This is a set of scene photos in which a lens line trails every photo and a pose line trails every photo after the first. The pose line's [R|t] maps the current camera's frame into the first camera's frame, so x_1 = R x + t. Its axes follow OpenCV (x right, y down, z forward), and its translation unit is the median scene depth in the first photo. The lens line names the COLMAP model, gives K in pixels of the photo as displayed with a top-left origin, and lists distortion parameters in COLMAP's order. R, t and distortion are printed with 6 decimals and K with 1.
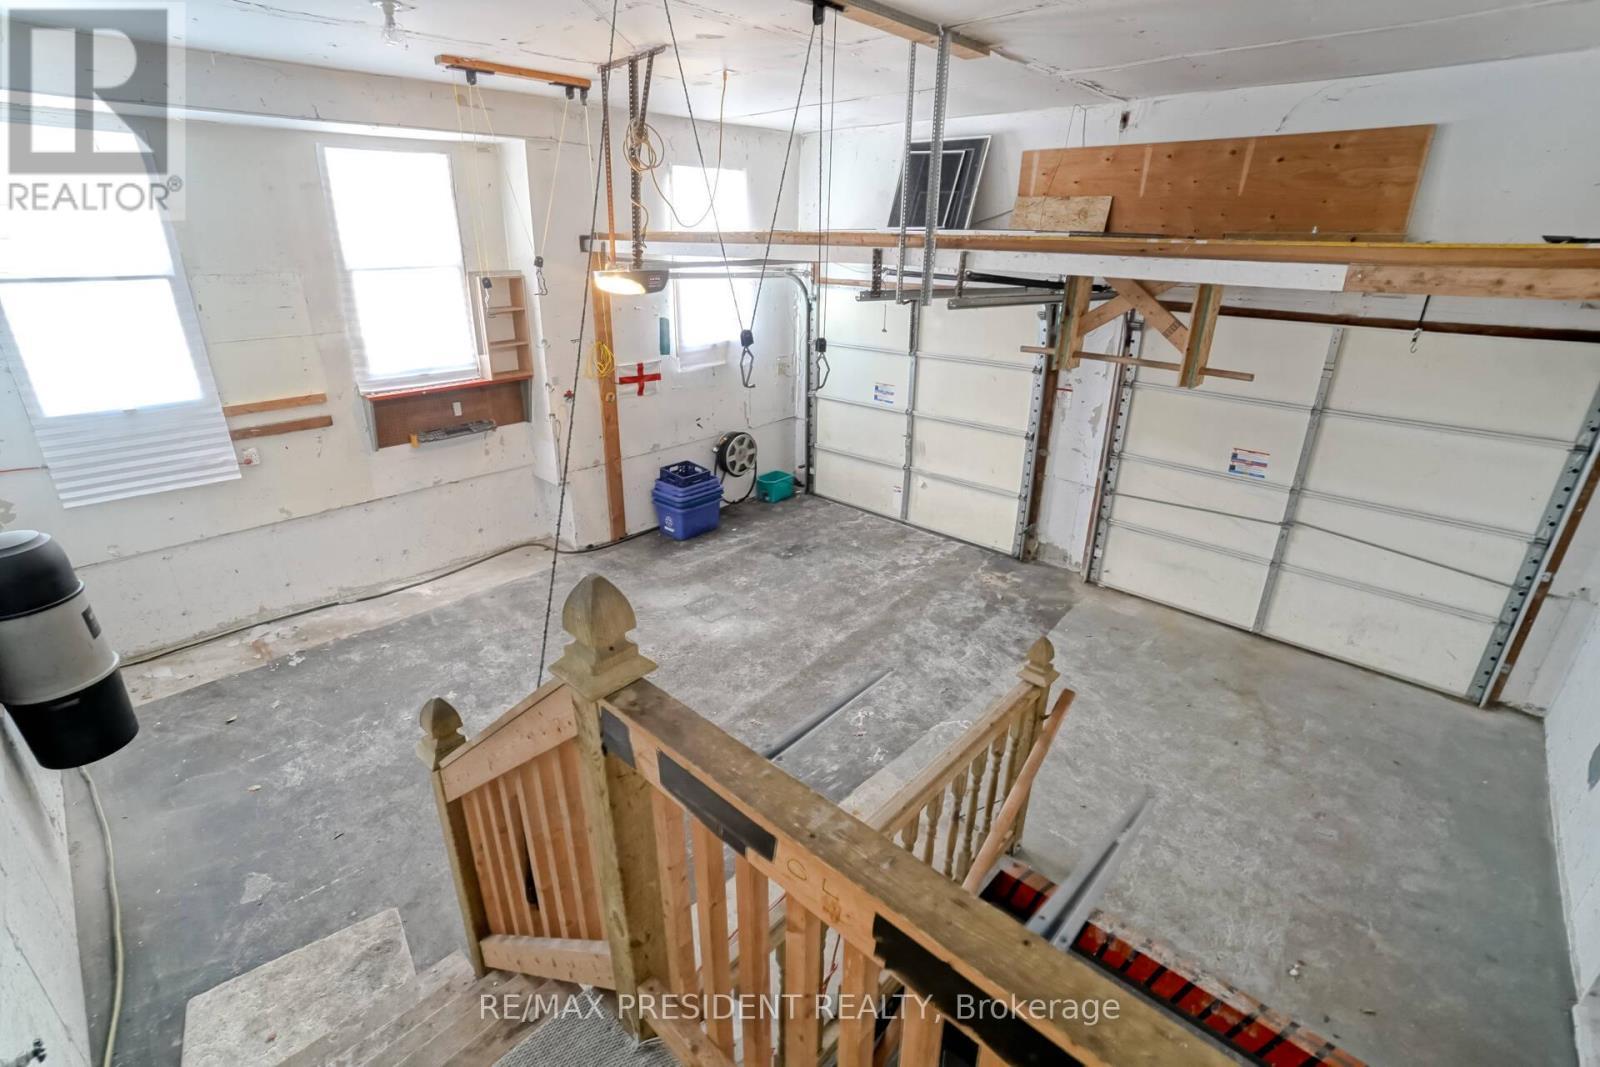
lens RADIAL K [[704.4, 0, 791.3], [0, 704.4, 518.0], [0, 0, 1]] dist [-0.055913, 0.013886]
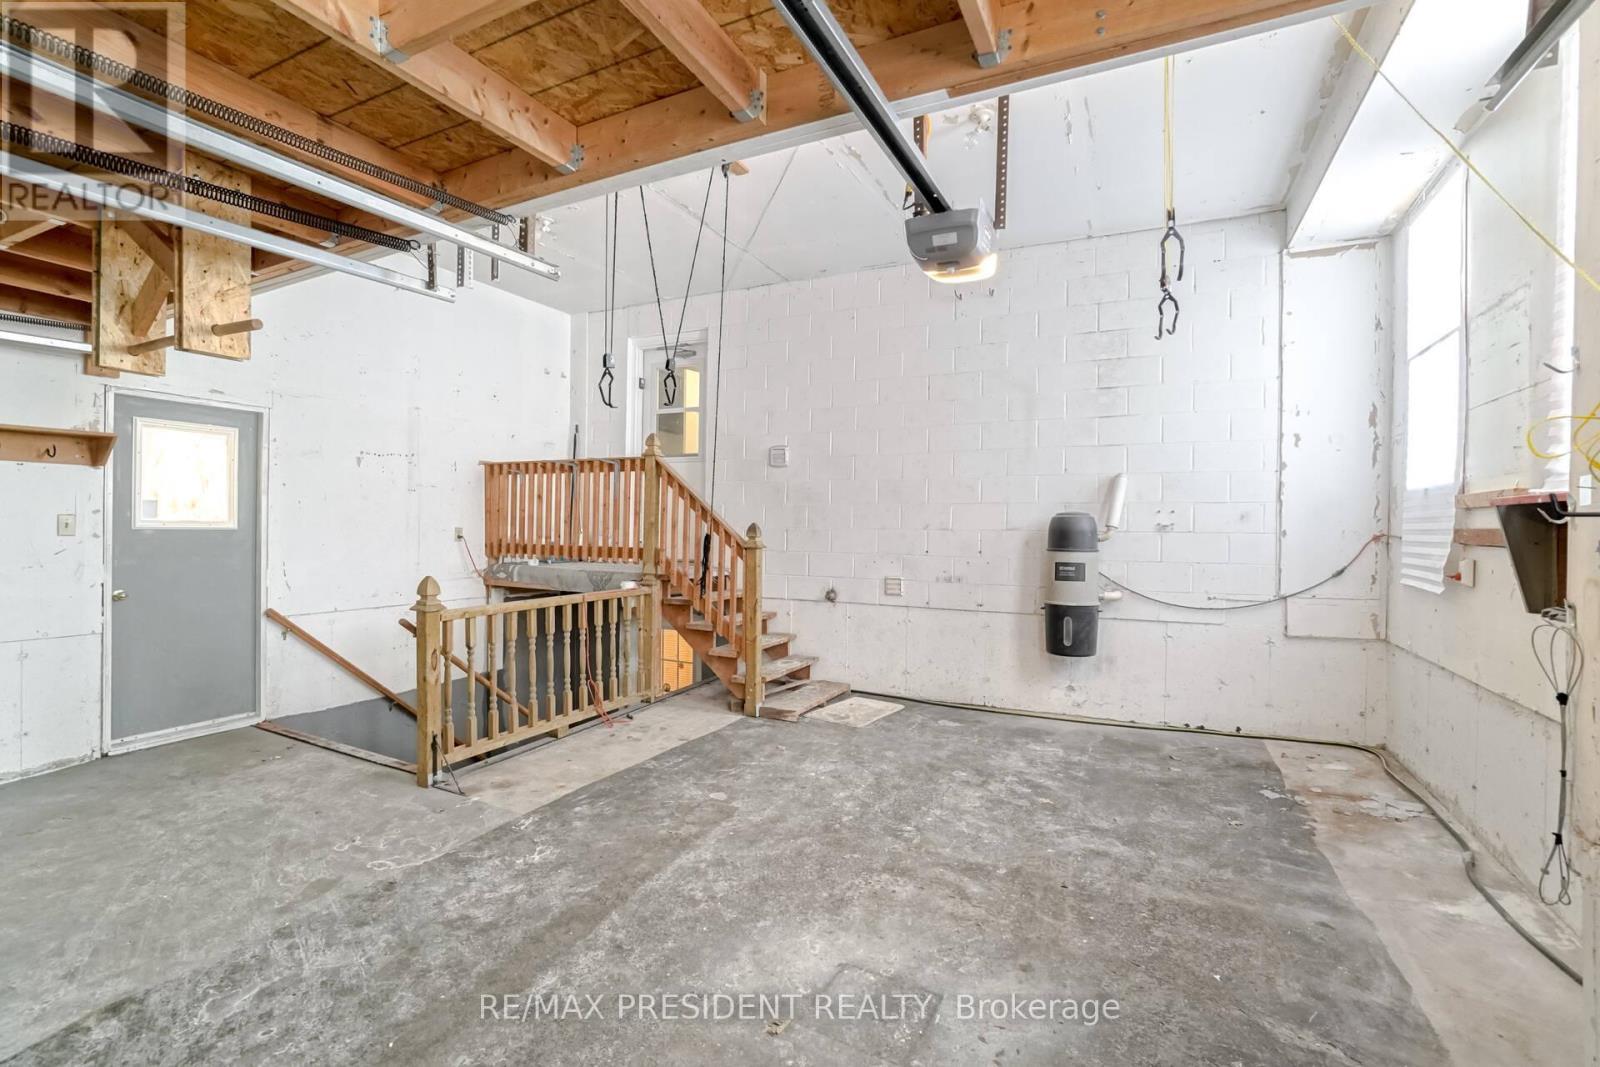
lens RADIAL K [[704.4, 0, 791.3], [0, 704.4, 518.0], [0, 0, 1]] dist [-0.055913, 0.013886]
pose [[-0.954655, -0.021913, -0.296908, 0.059034], [-0.128472, 0.929976, 0.344442, -0.287436], [0.268569, 0.366967, -0.890621, 1.396465]]
